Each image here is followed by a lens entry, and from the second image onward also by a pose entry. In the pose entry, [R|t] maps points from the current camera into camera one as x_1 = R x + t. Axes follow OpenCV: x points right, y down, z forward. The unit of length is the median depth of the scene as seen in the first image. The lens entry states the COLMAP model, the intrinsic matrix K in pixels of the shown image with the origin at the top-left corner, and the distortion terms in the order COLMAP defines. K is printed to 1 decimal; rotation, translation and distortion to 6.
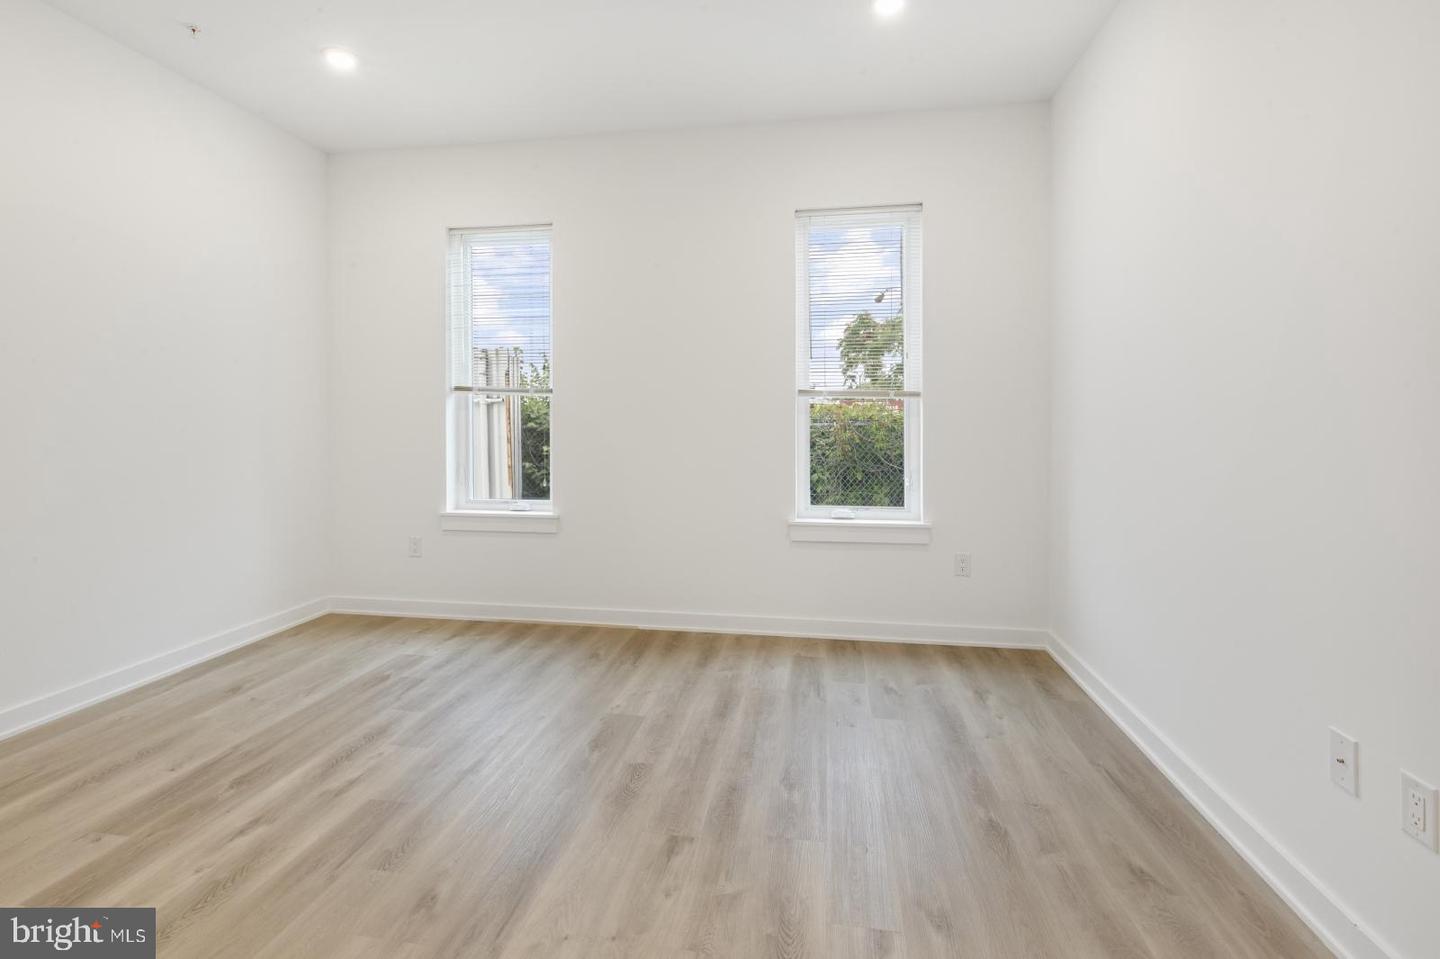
lens RADIAL K [[677.9, 0, 707.1], [0, 677.9, 427.4], [0, 0, 1]] dist [0.000644, 0.000354]
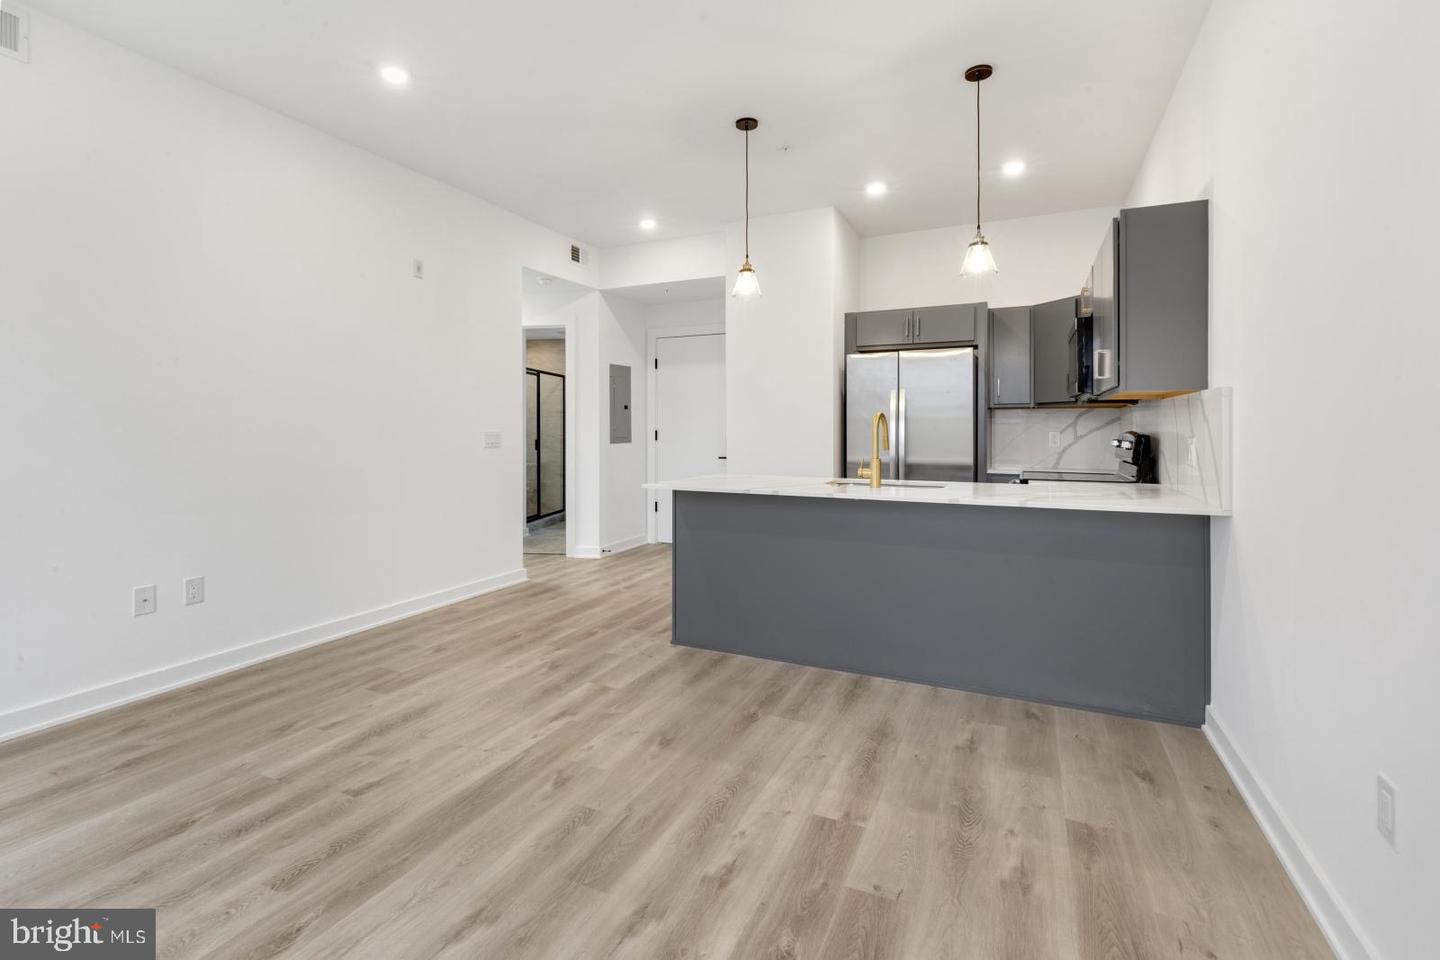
lens RADIAL K [[667.5, 0, 704.5], [0, 667.5, 431.8], [0, 0, 1]] dist [-0.000669, -0.000518]
pose [[-0.962276, -0.001543, 0.272069, -0.623468], [0.002474, 0.999893, 0.014419, -0.011897], [-0.272062, 0.014548, -0.962170, 1.301246]]
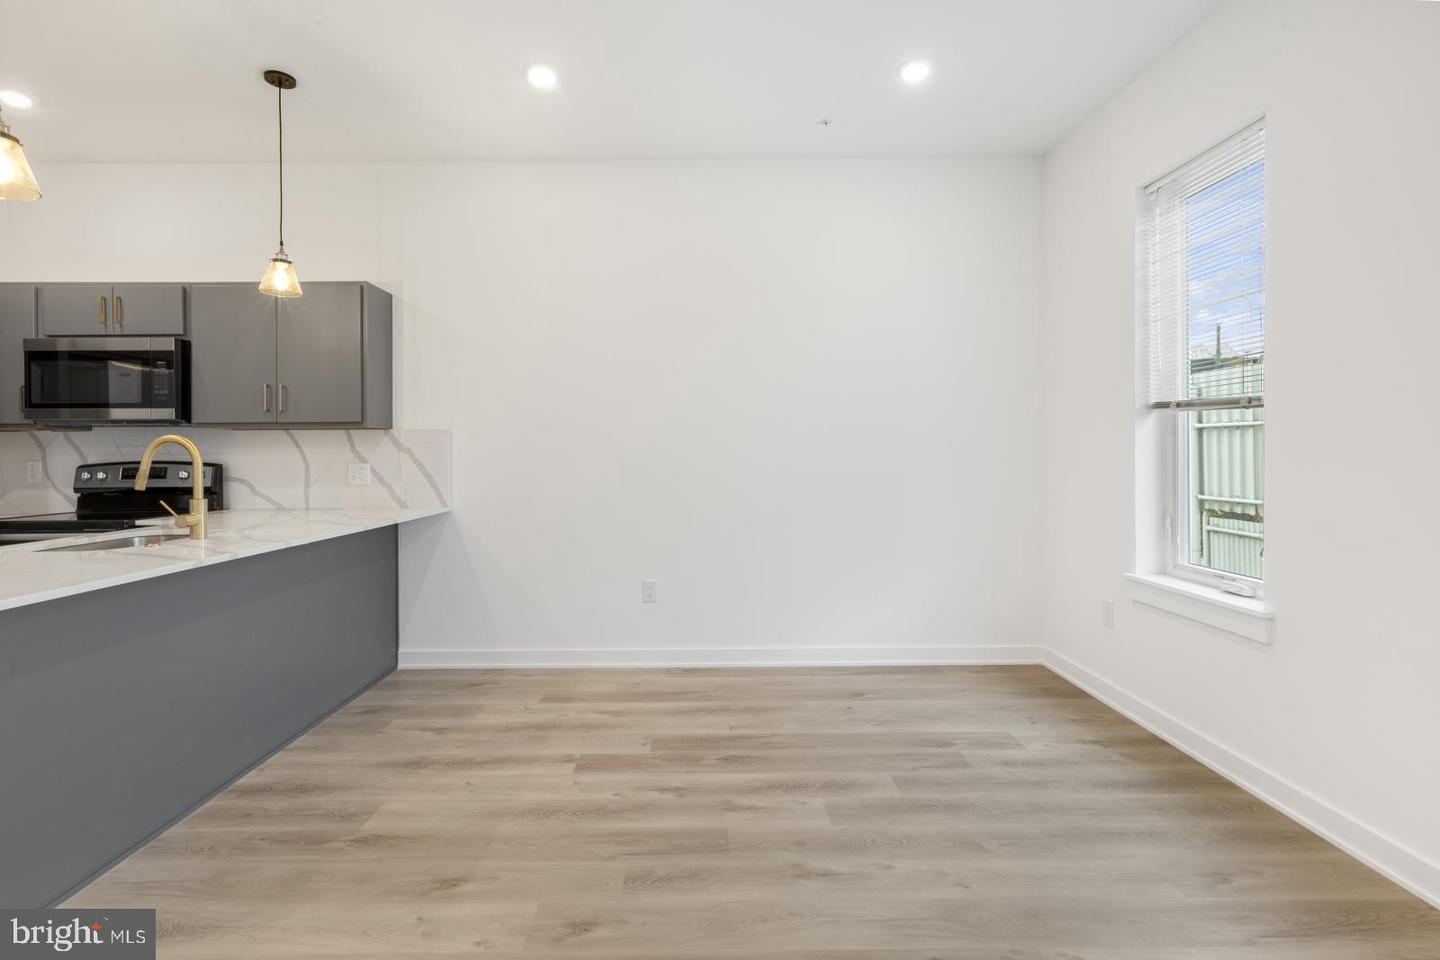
lens RADIAL K [[673.0, 0, 706.1], [0, 673.0, 452.5], [0, 0, 1]] dist [0.003601, 0.000242]
pose [[0.173786, -0.000945, -0.984783, 0.365895], [-0.001850, 0.999997, -0.001286, -0.008665], [0.984782, 0.002045, 0.173784, 0.596444]]
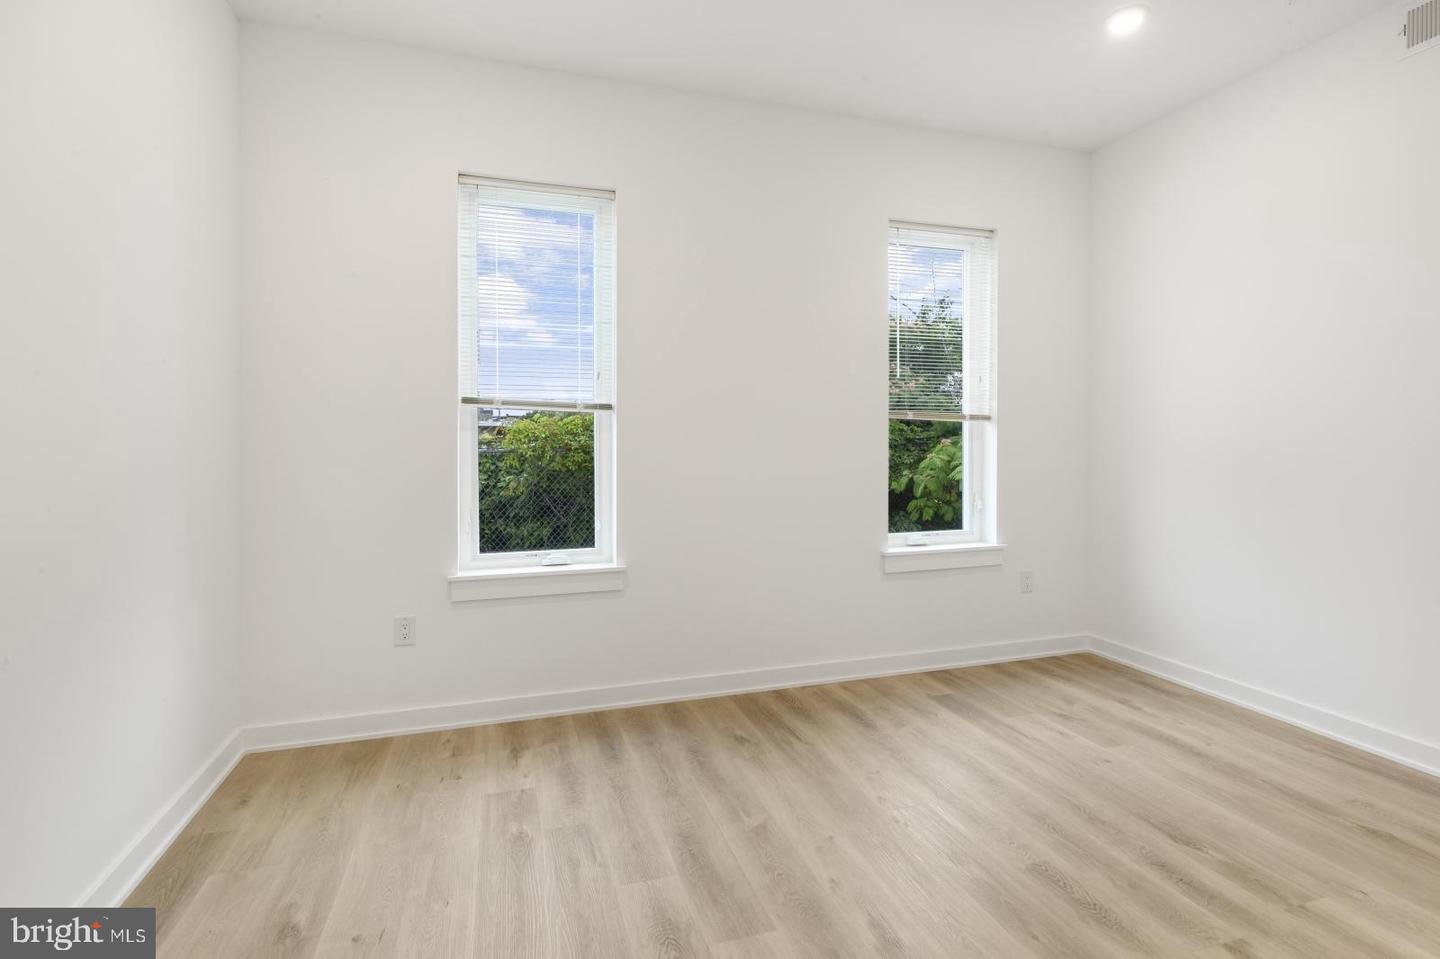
lens RADIAL K [[673.7, 0, 703.4], [0, 673.7, 448.4], [0, 0, 1]] dist [0.003685, -0.000473]
pose [[0.893369, -0.006143, 0.449281, -0.676178], [0.008132, 0.999964, -0.002498, -0.004879], [-0.449250, 0.005886, 0.893387, 0.373923]]
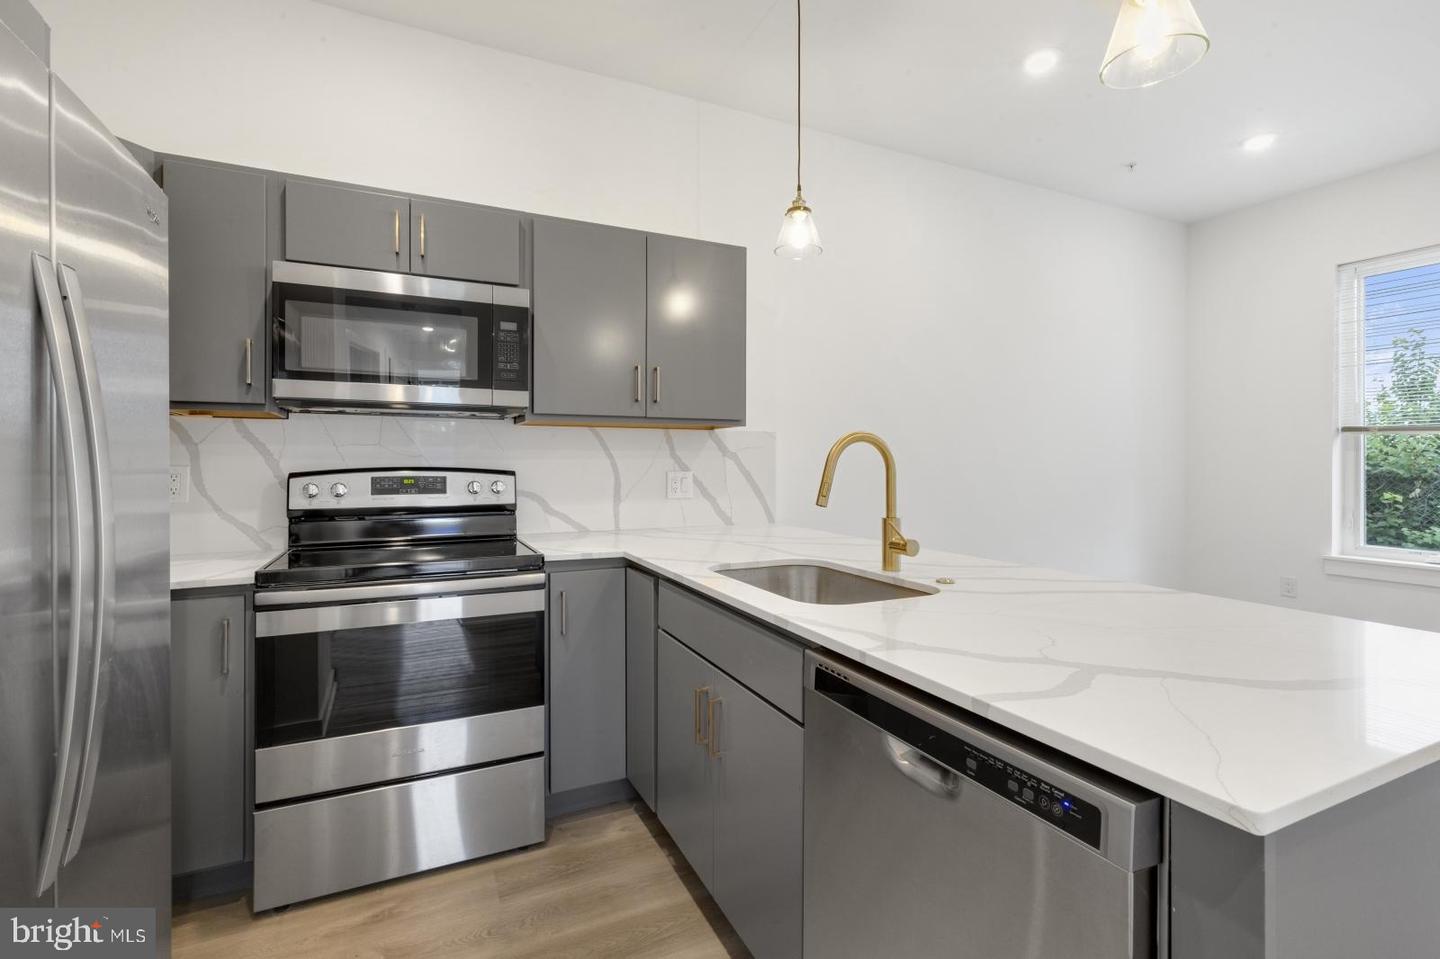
lens RADIAL K [[655.8, 0, 718.1], [0, 655.8, 470.8], [0, 0, 1]] dist [0.002012, -0.000227]
pose [[0.576052, 0.006676, -0.817386, -0.172854], [-0.006569, 0.999972, 0.003538, 0.007043], [0.817387, 0.003332, 0.576080, -0.387296]]
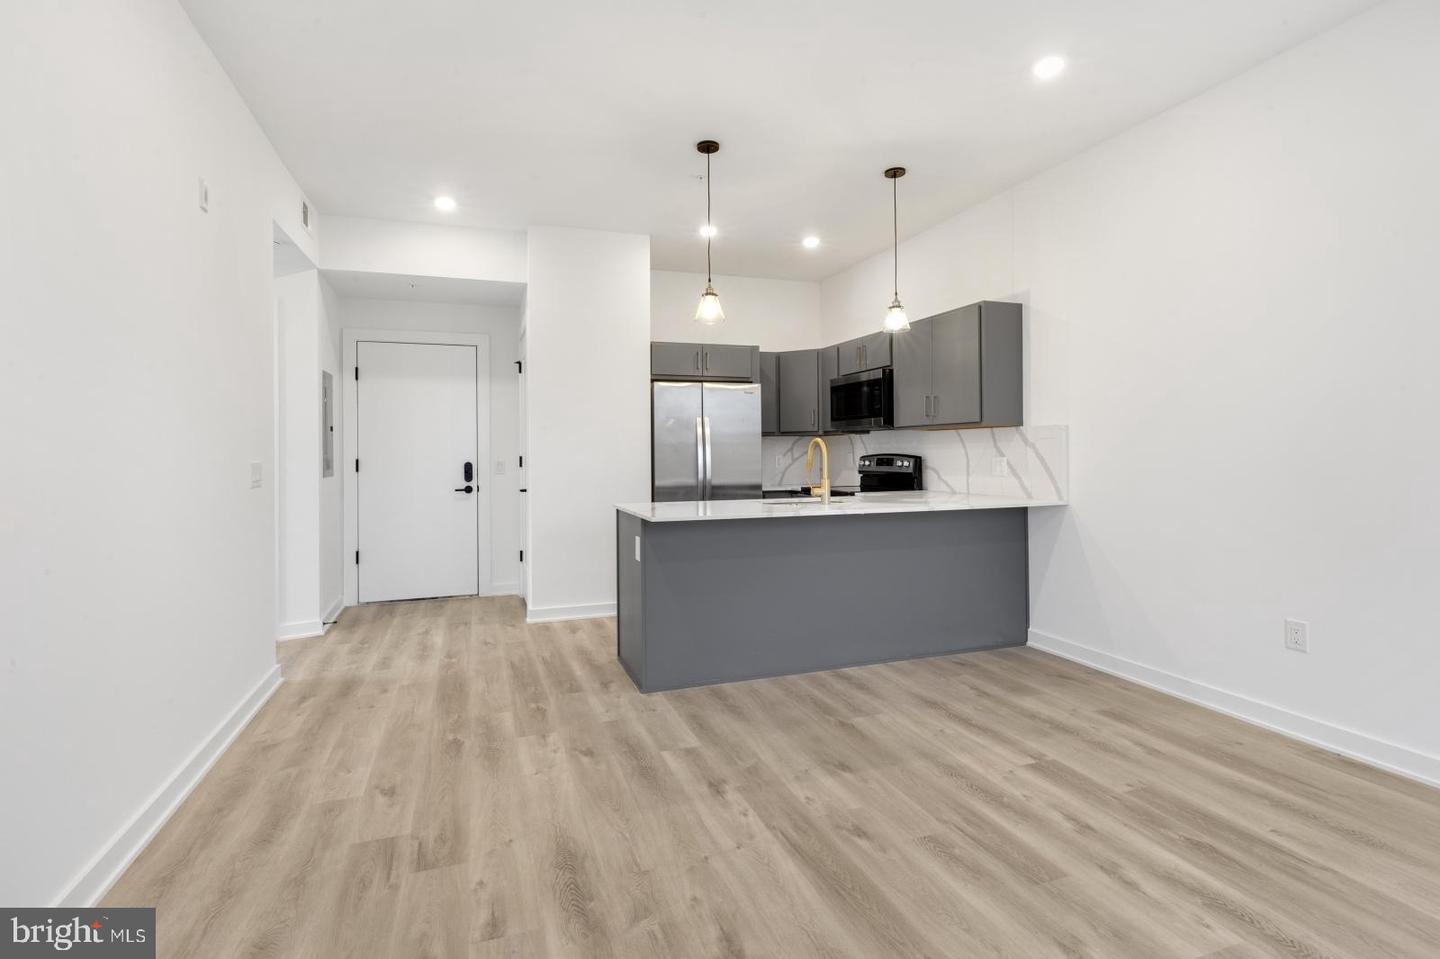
lens RADIAL K [[673.7, 0, 703.4], [0, 673.7, 448.4], [0, 0, 1]] dist [0.003685, -0.000473]
pose [[-0.875607, 0.004874, -0.482999, 0.263719], [0.004192, 0.999988, 0.002491, -0.013549], [0.483006, 0.000157, -0.875617, 1.162040]]
